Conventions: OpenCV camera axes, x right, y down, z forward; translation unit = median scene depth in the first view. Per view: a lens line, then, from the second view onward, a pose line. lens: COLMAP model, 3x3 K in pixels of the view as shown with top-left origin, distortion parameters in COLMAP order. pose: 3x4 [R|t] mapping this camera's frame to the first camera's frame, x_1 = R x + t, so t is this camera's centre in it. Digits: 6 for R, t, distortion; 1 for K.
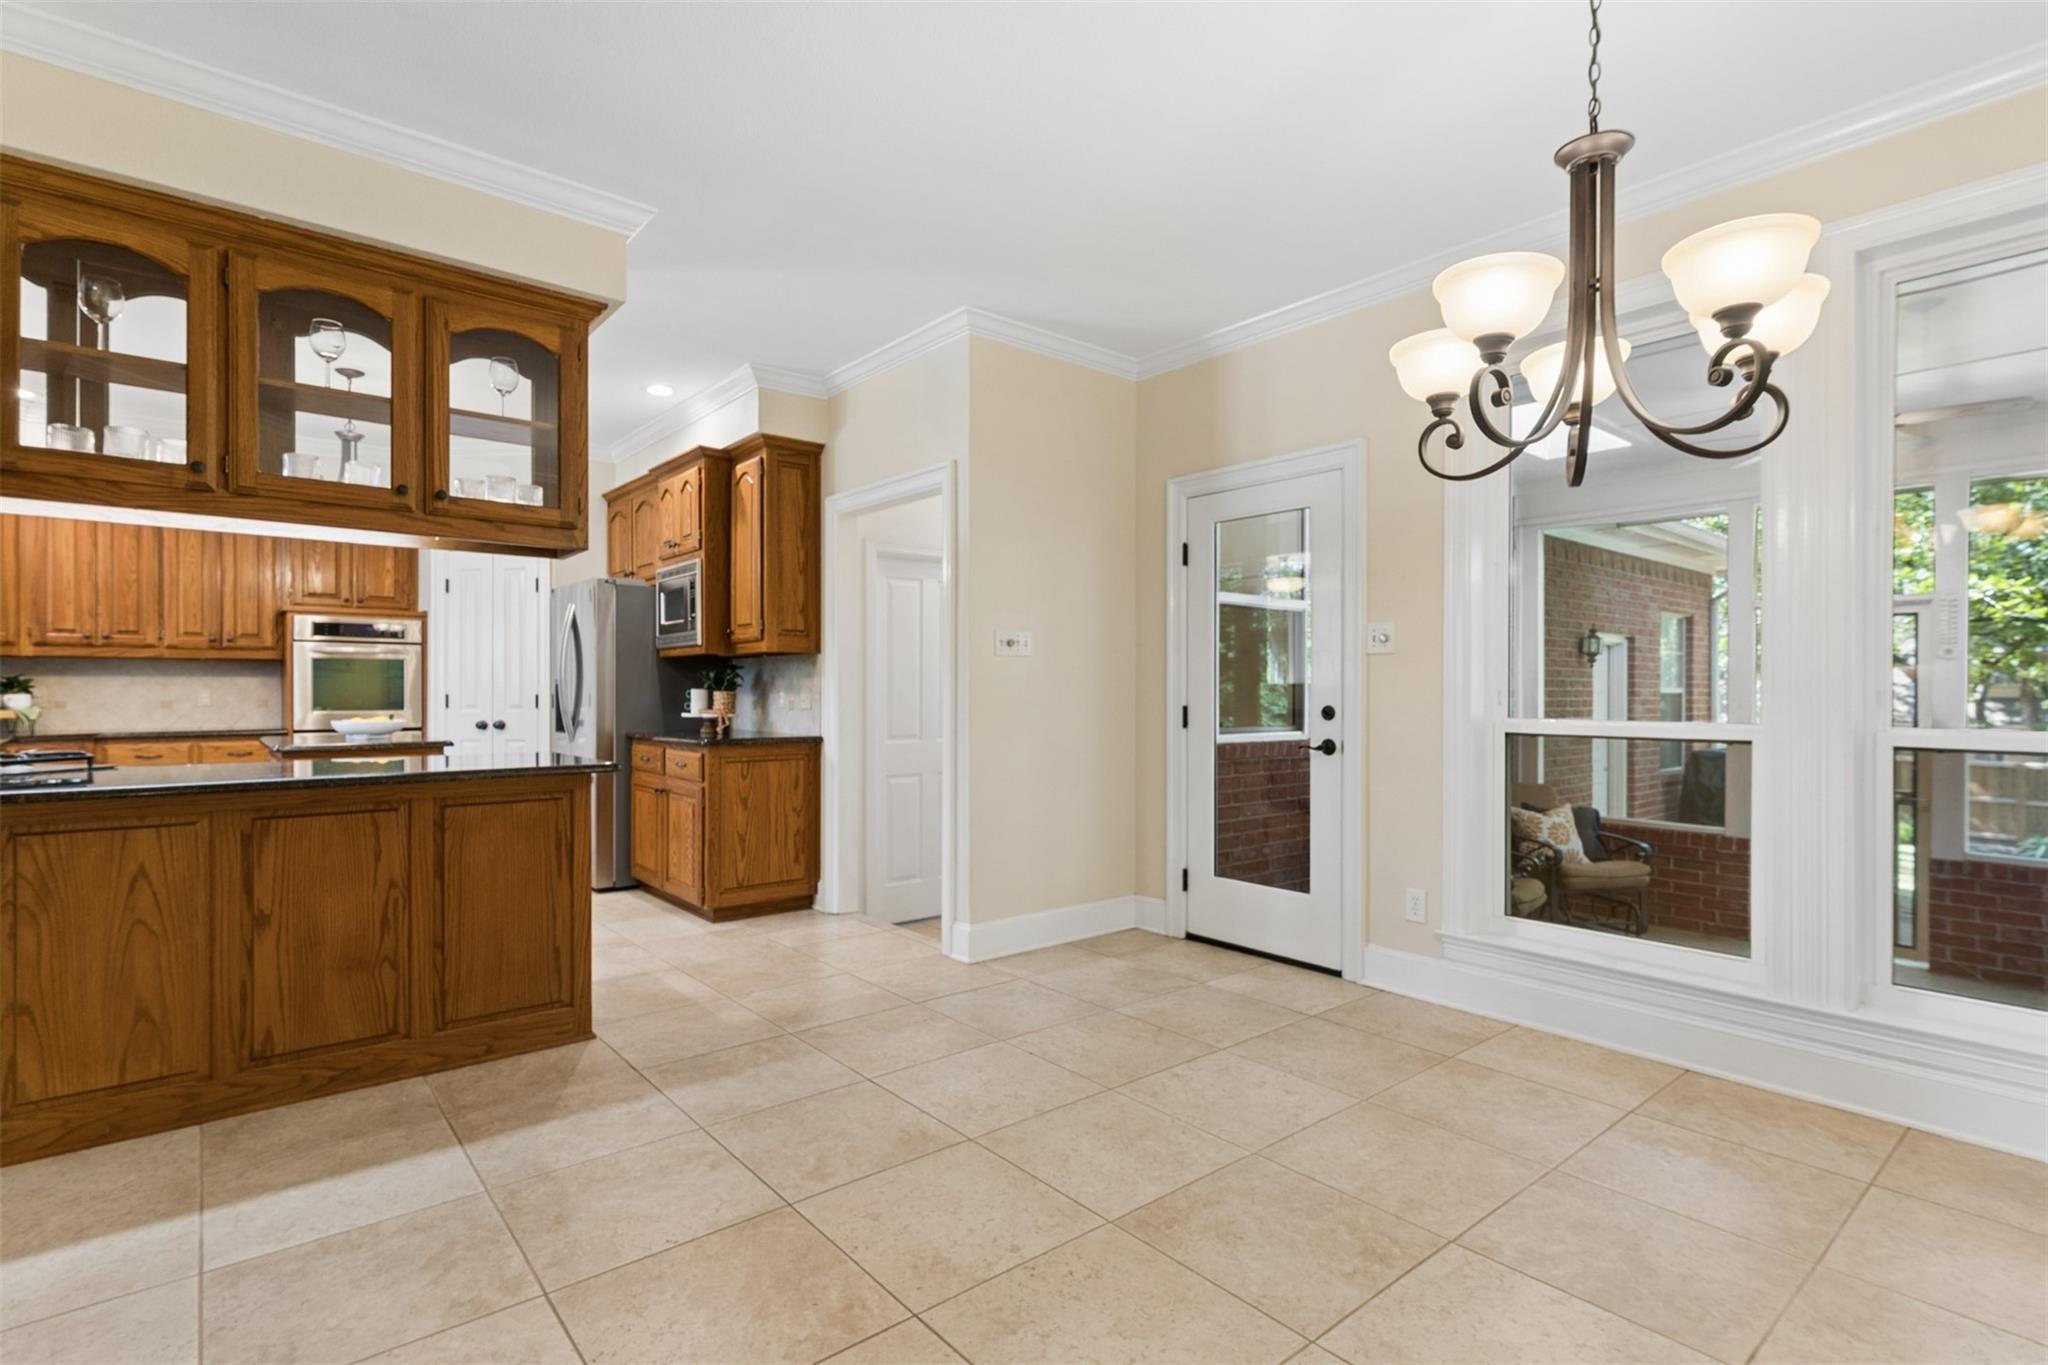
lens RADIAL K [[985.2, 0, 1025.3], [0, 985.2, 687.7], [0, 0, 1]] dist [0.003030, 0.000342]
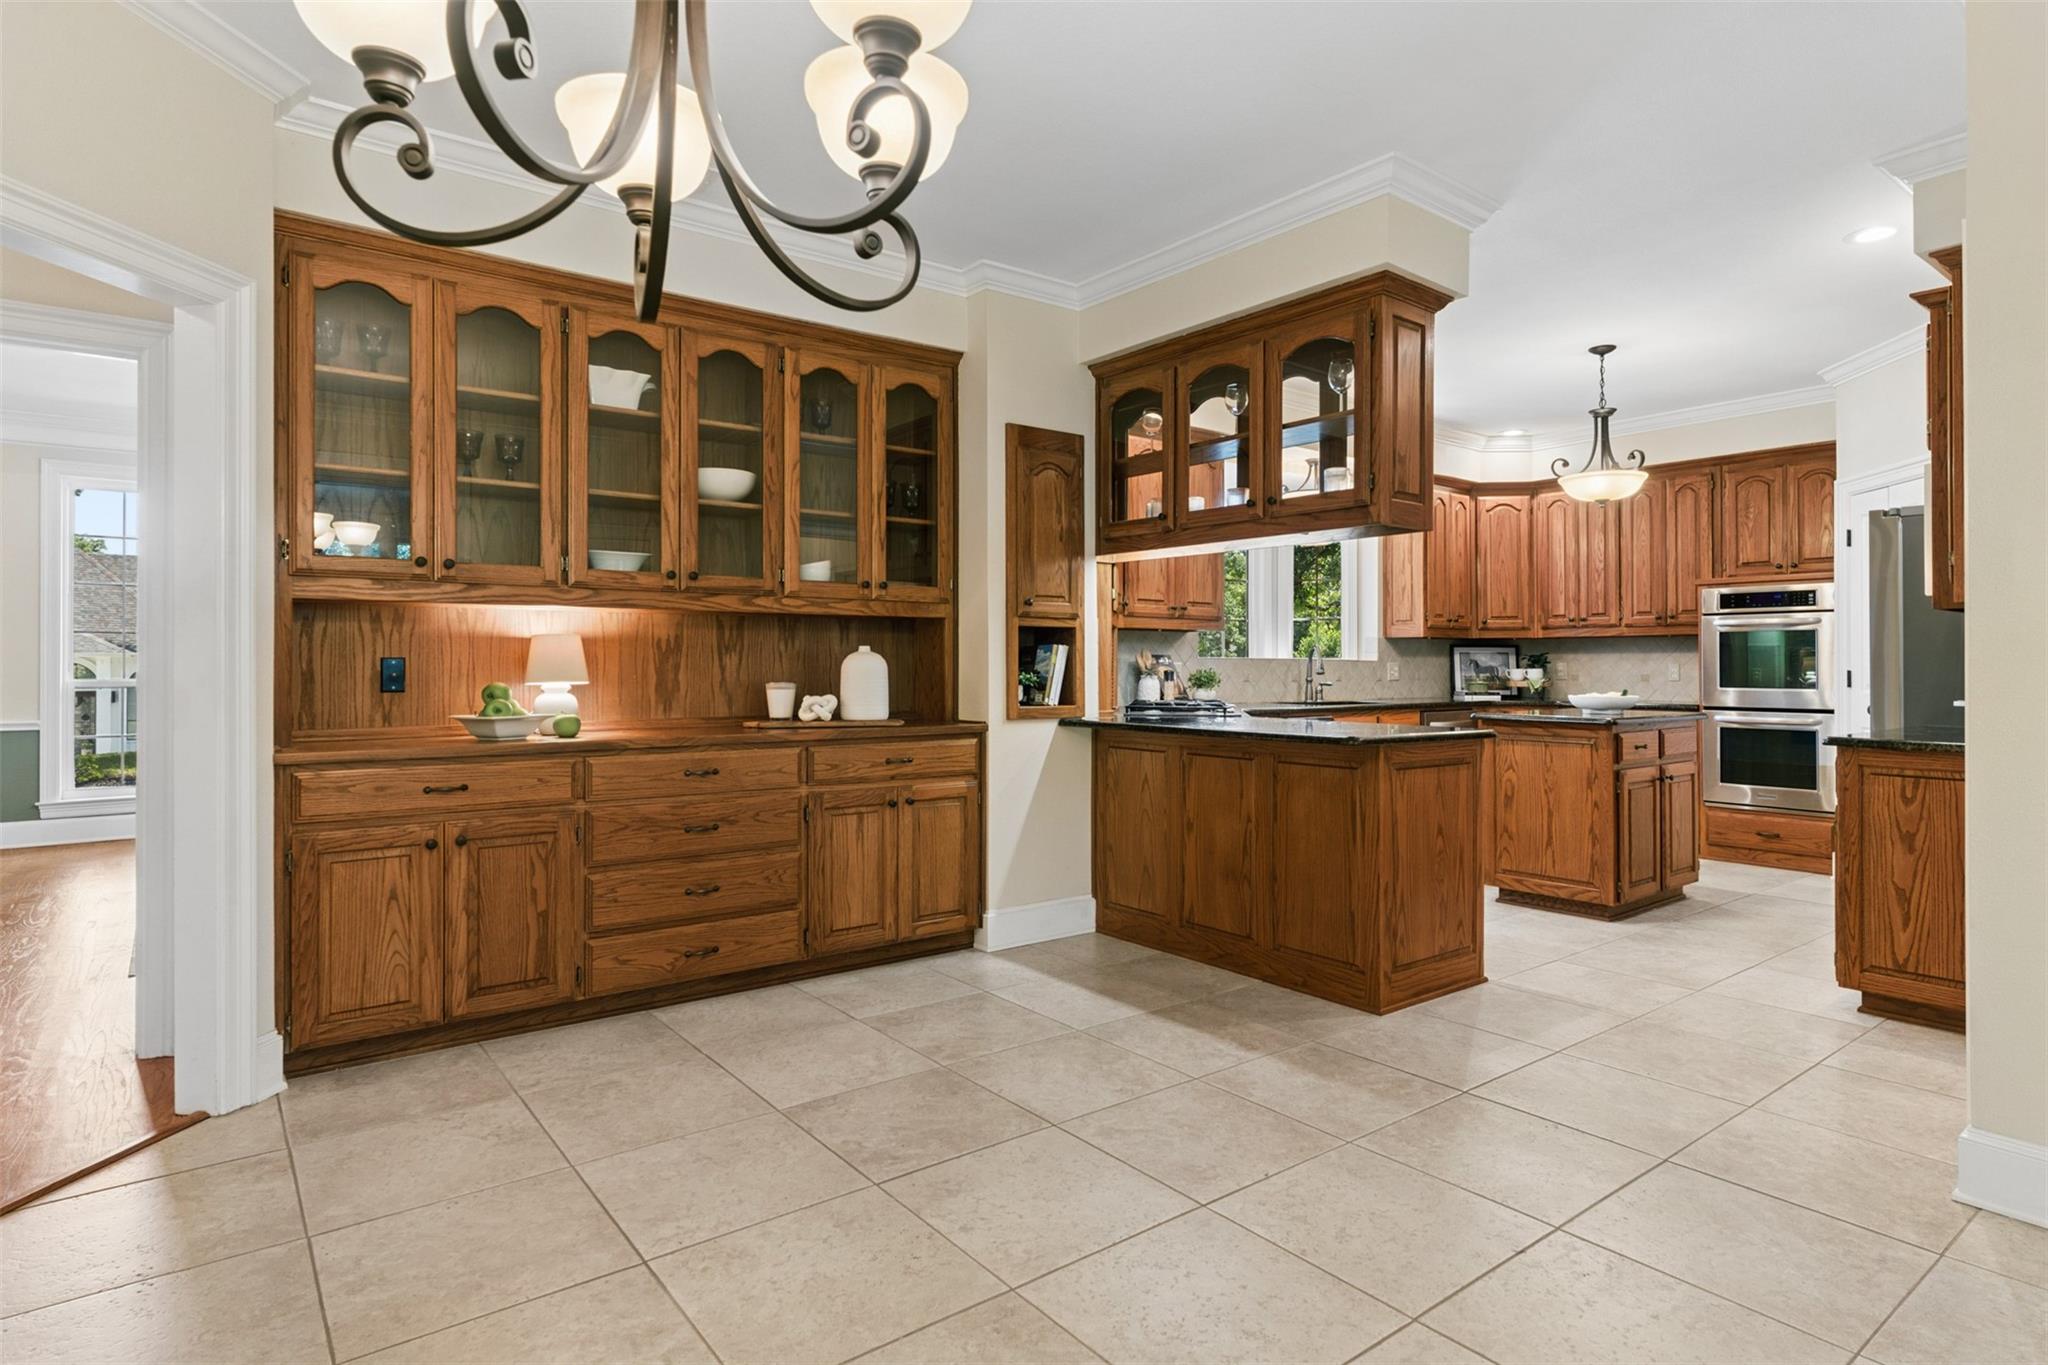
lens RADIAL K [[1091.9, 0, 1025.5], [0, 1091.9, 664.9], [0, 0, 1]] dist [-0.001801, 0.000465]
pose [[-0.044955, -0.000665, -0.998989, 0.719890], [0.001488, 0.999999, -0.000733, 0.003655], [0.998988, -0.001520, -0.044954, 0.740761]]
